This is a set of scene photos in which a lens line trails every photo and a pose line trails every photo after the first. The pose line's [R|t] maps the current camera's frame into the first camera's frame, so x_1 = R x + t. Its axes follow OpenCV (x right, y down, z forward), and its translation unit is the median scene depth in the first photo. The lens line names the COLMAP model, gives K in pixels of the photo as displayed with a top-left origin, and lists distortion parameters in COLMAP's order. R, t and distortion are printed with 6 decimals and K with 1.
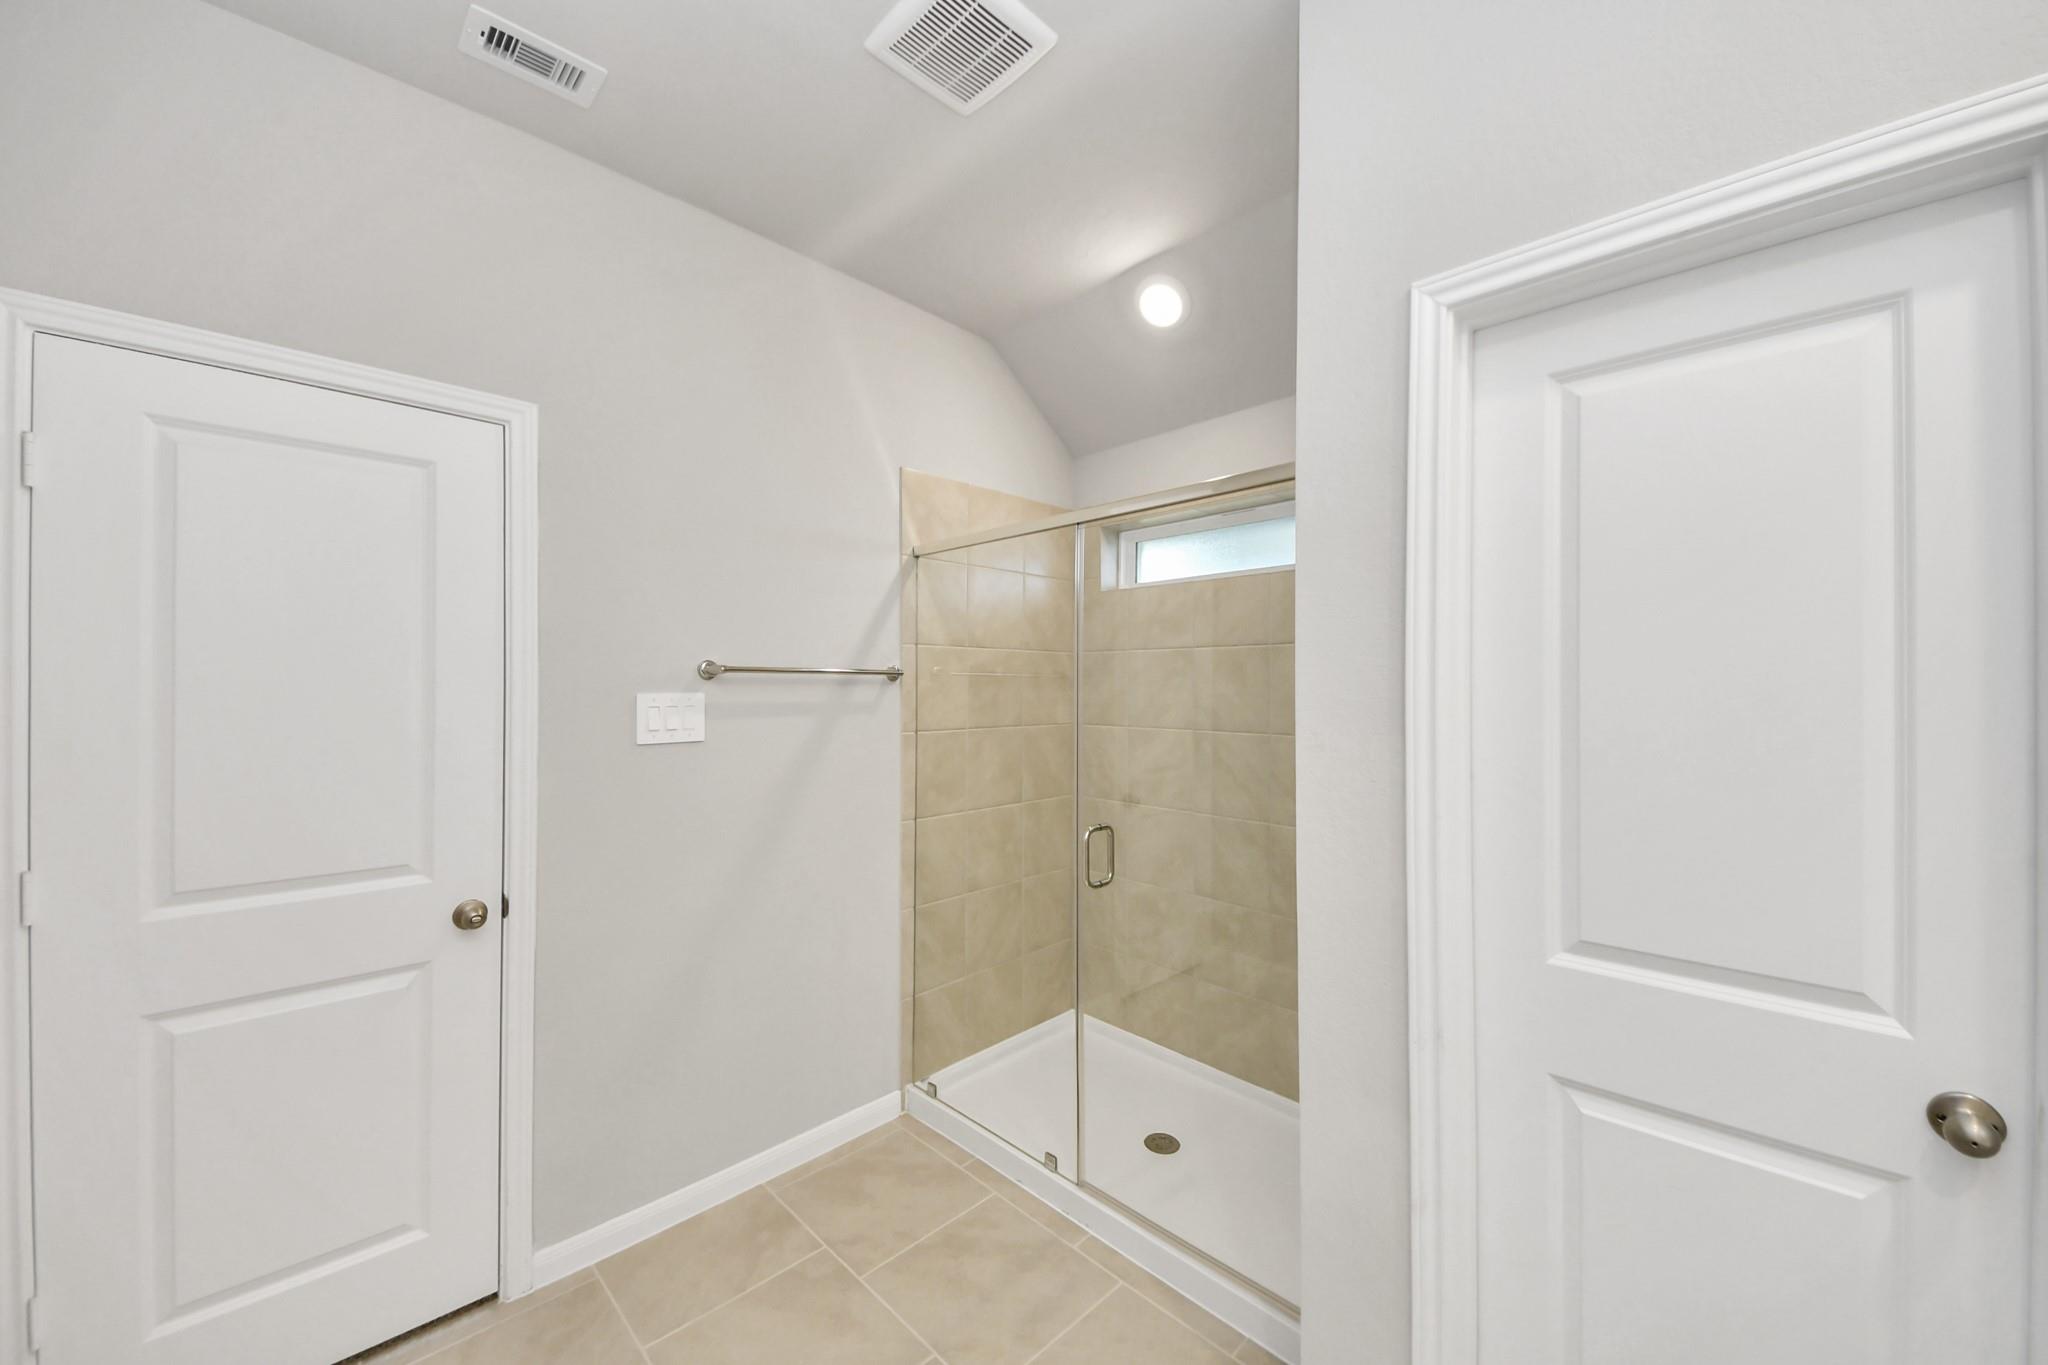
lens RADIAL K [[722.2, 0, 1015.9], [0, 722.2, 687.6], [0, 0, 1]] dist [0.030897, -0.017855]
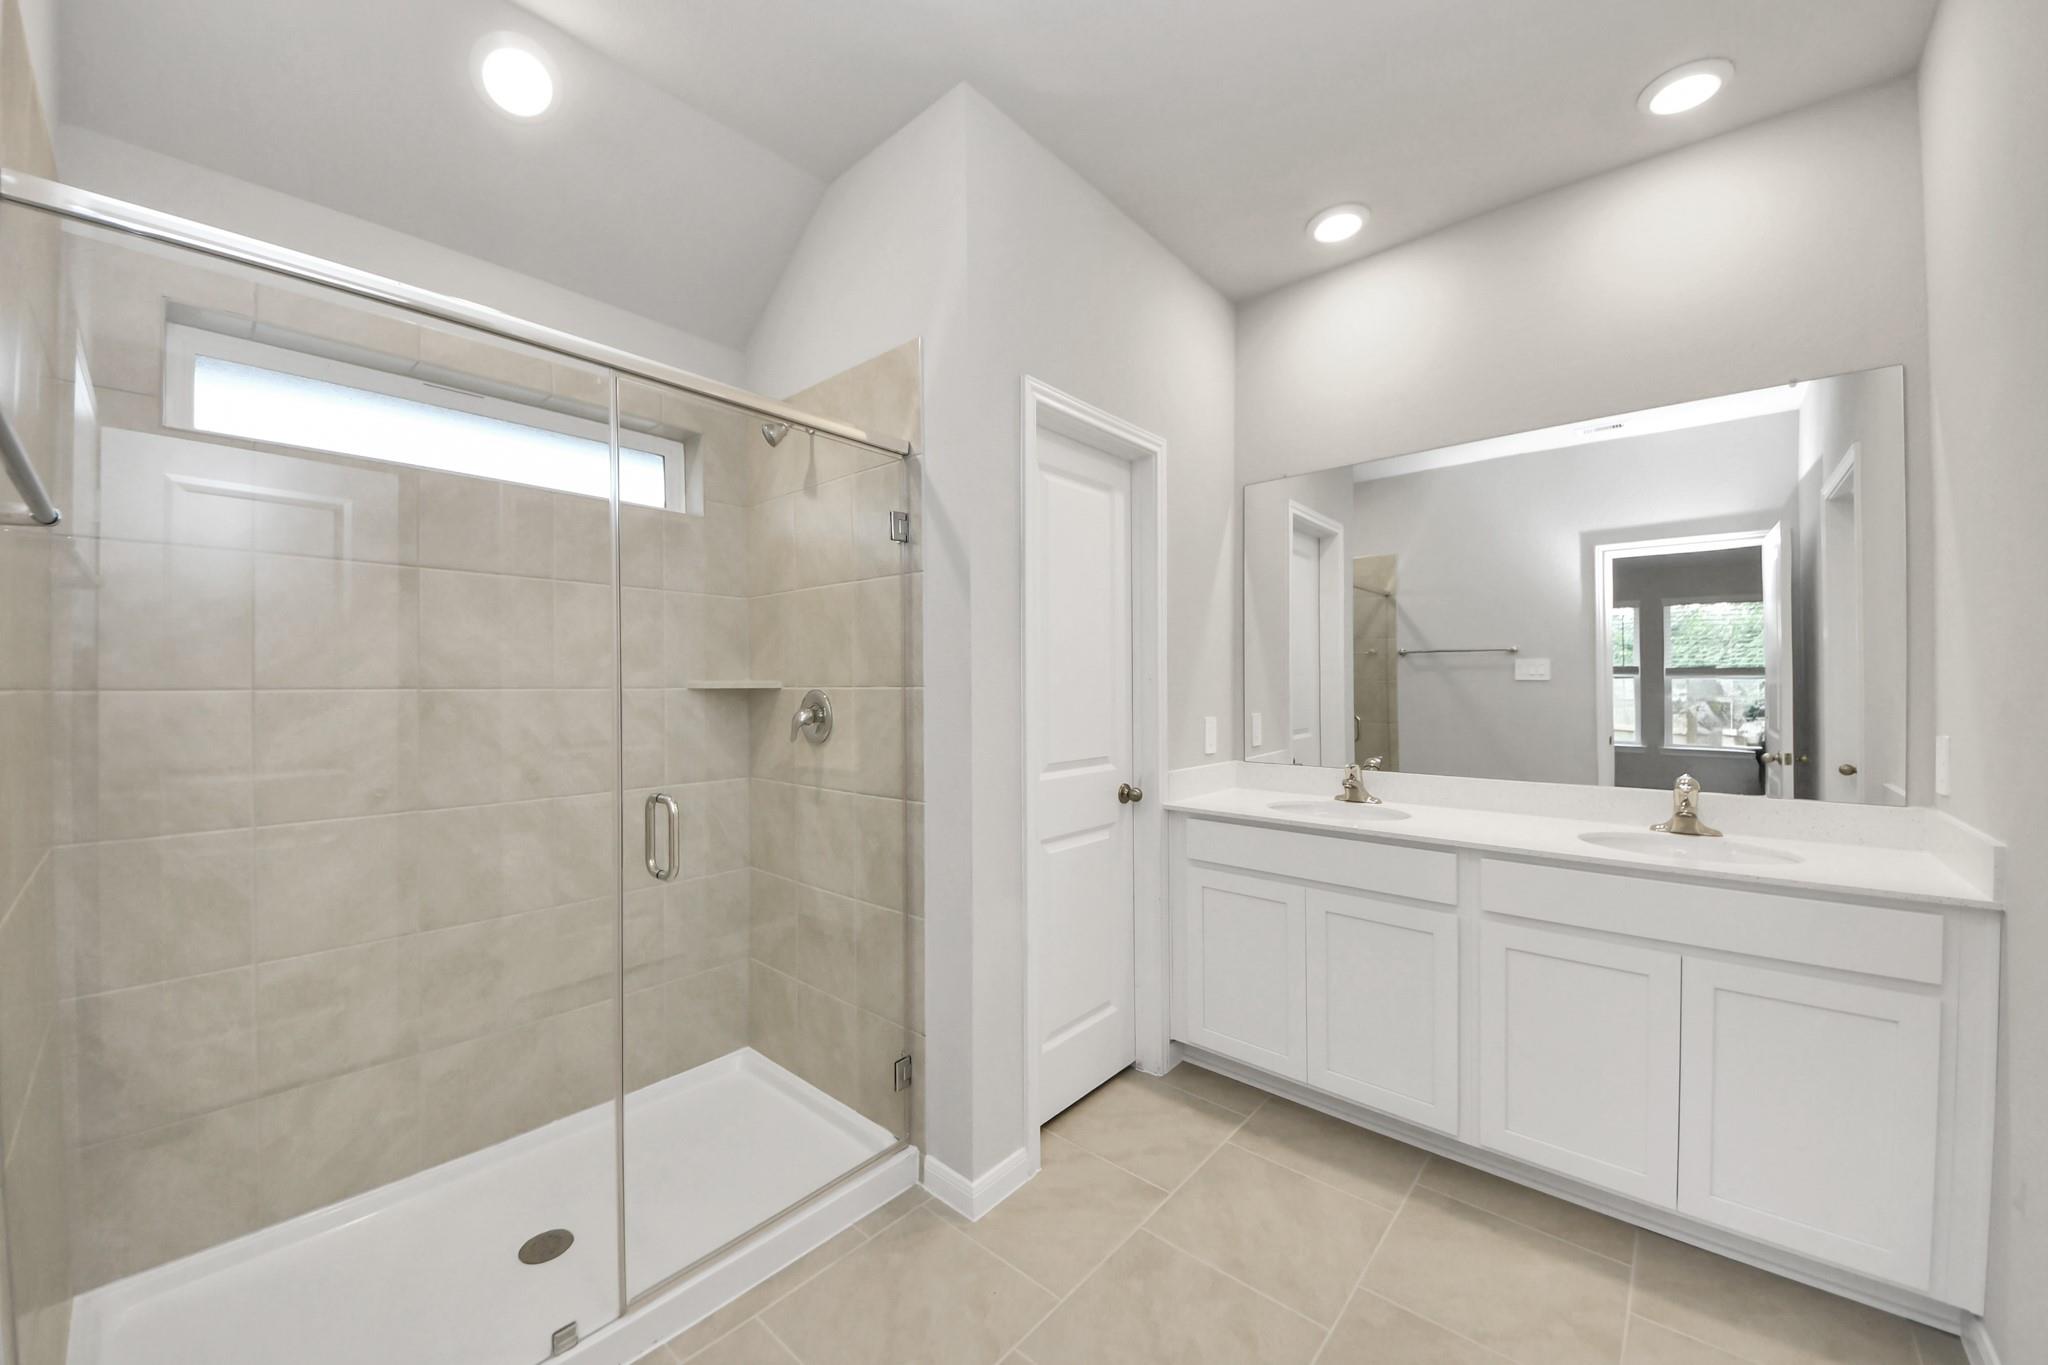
lens RADIAL K [[722.2, 0, 1015.9], [0, 722.2, 687.6], [0, 0, 1]] dist [0.030897, -0.017855]
pose [[-0.036386, -0.013455, 0.999247, -1.082387], [-0.000121, 0.999909, 0.013460, 0.111064], [-0.999338, 0.000368, -0.036384, 1.112002]]
